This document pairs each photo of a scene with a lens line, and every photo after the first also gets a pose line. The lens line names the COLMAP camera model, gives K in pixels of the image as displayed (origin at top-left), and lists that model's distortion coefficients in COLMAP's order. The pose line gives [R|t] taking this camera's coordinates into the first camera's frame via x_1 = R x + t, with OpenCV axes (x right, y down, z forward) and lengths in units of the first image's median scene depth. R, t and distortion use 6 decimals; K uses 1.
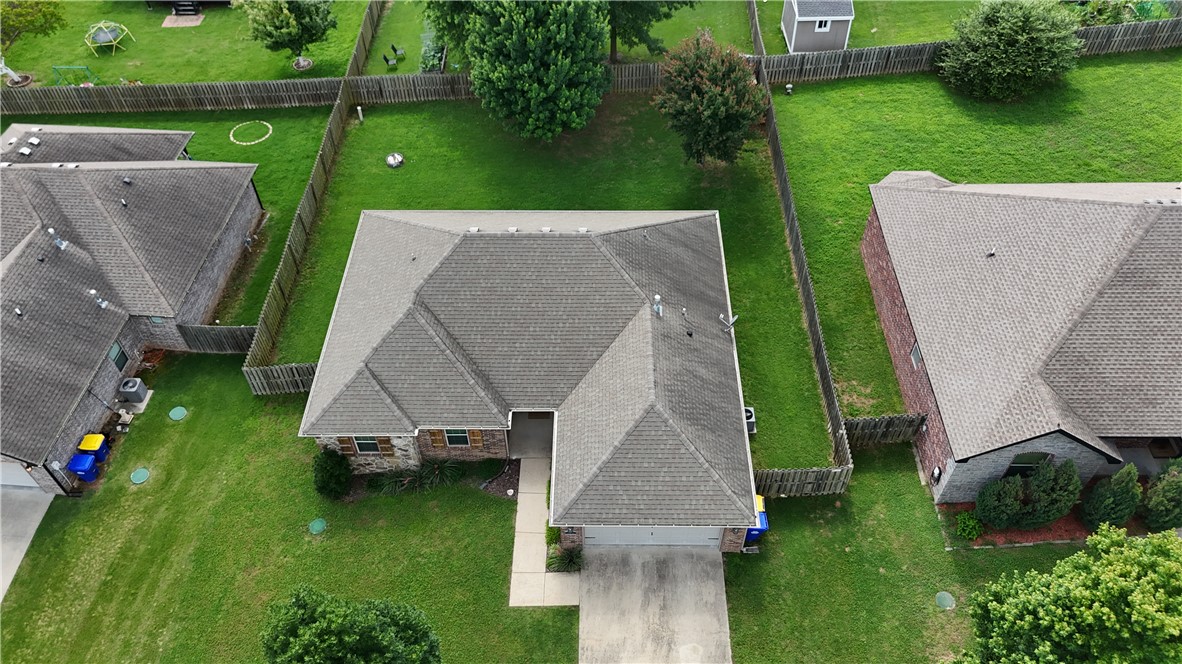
lens RADIAL K [[876.7, 0, 591.0], [0, 876.7, 332.0], [0, 0, 1]] dist [0.061022, -0.061847]
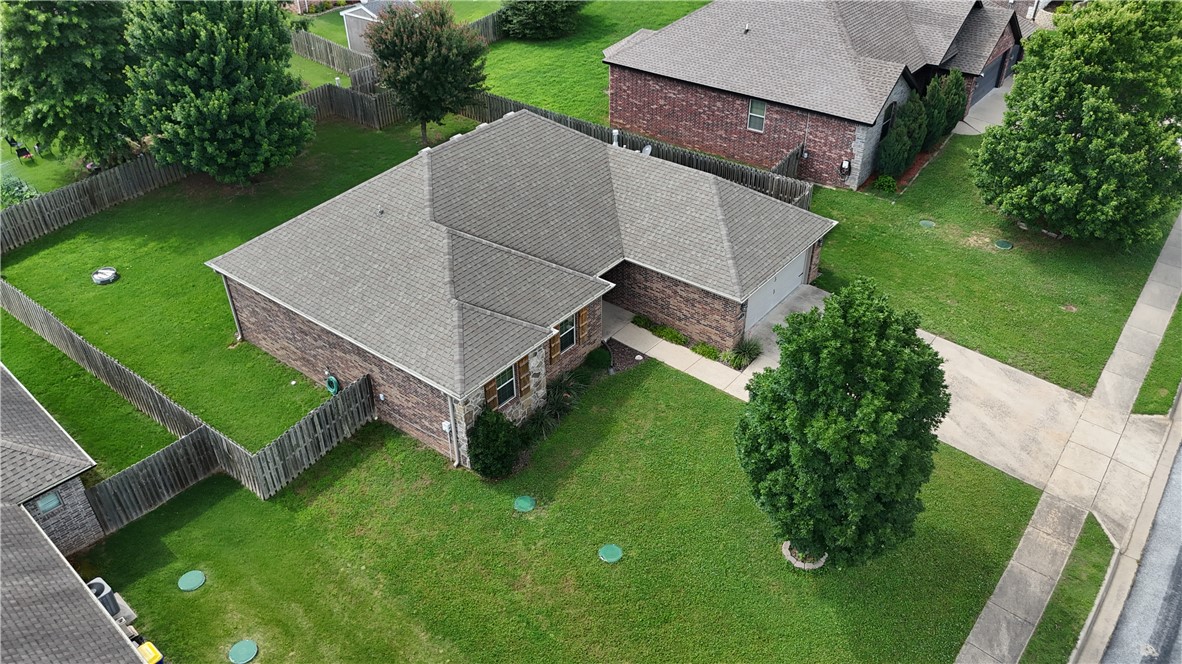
lens RADIAL K [[876.7, 0, 591.0], [0, 876.7, 332.0], [0, 0, 1]] dist [0.061022, -0.061847]
pose [[0.610002, -0.443049, 0.656967, -0.691457], [0.589798, 0.807545, -0.003039, 0.130034], [-0.529184, 0.389331, 0.753913, 0.317820]]
